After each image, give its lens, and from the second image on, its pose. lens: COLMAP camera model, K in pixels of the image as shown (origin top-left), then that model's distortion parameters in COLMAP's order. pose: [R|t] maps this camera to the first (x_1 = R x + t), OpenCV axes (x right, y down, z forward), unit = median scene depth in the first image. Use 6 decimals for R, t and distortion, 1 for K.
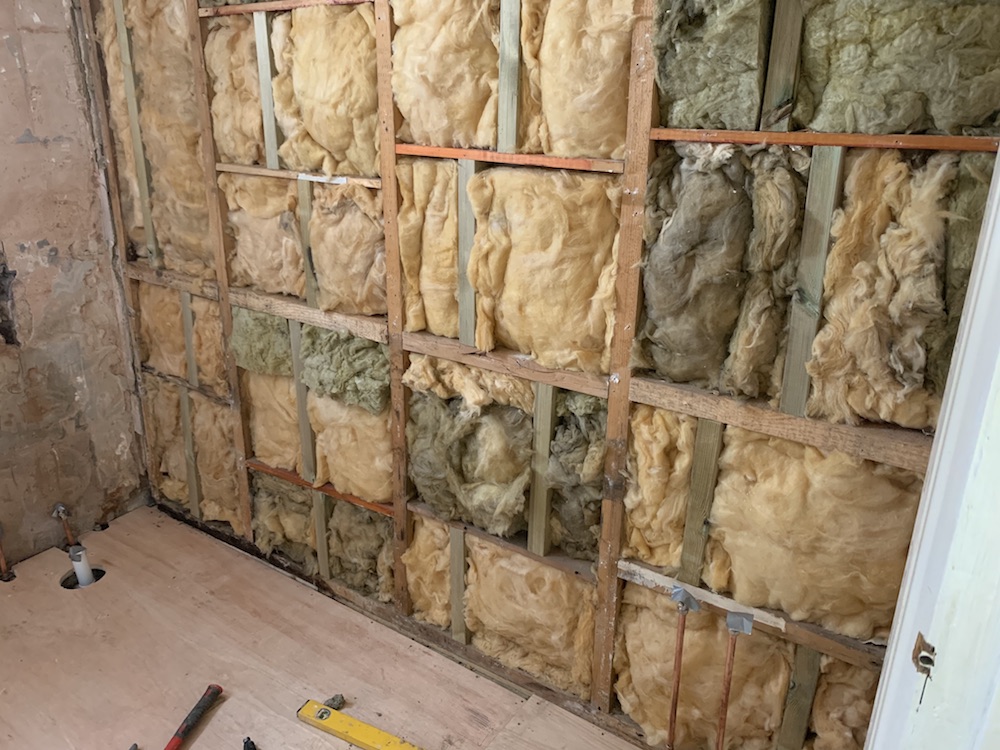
lens RADIAL K [[766.8, 0, 509.6], [0, 766.8, 358.6], [0, 0, 1]] dist [0.037493, -0.046842]
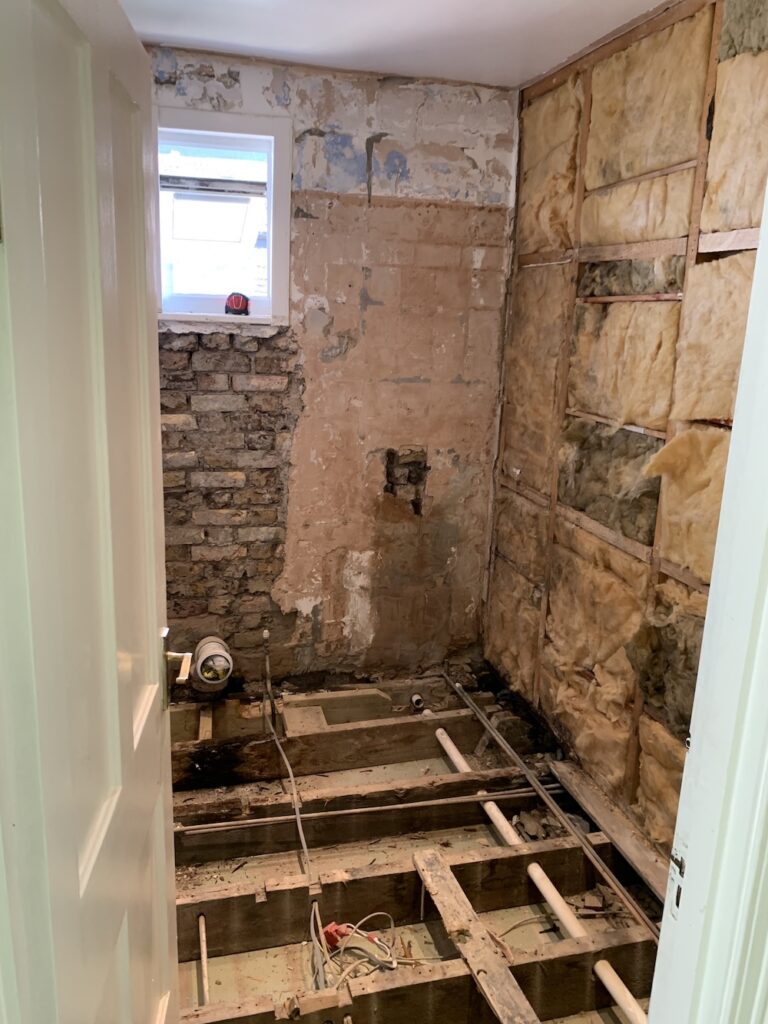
lens RADIAL K [[785.2, 0, 380.8], [0, 785.2, 494.4], [0, 0, 1]] dist [0.037493, -0.046842]
pose [[0.754089, 0.160912, -0.636756, 0.234542], [-0.240334, 0.969885, -0.039524, 0.018796], [0.611220, 0.182838, 0.770052, -0.188025]]
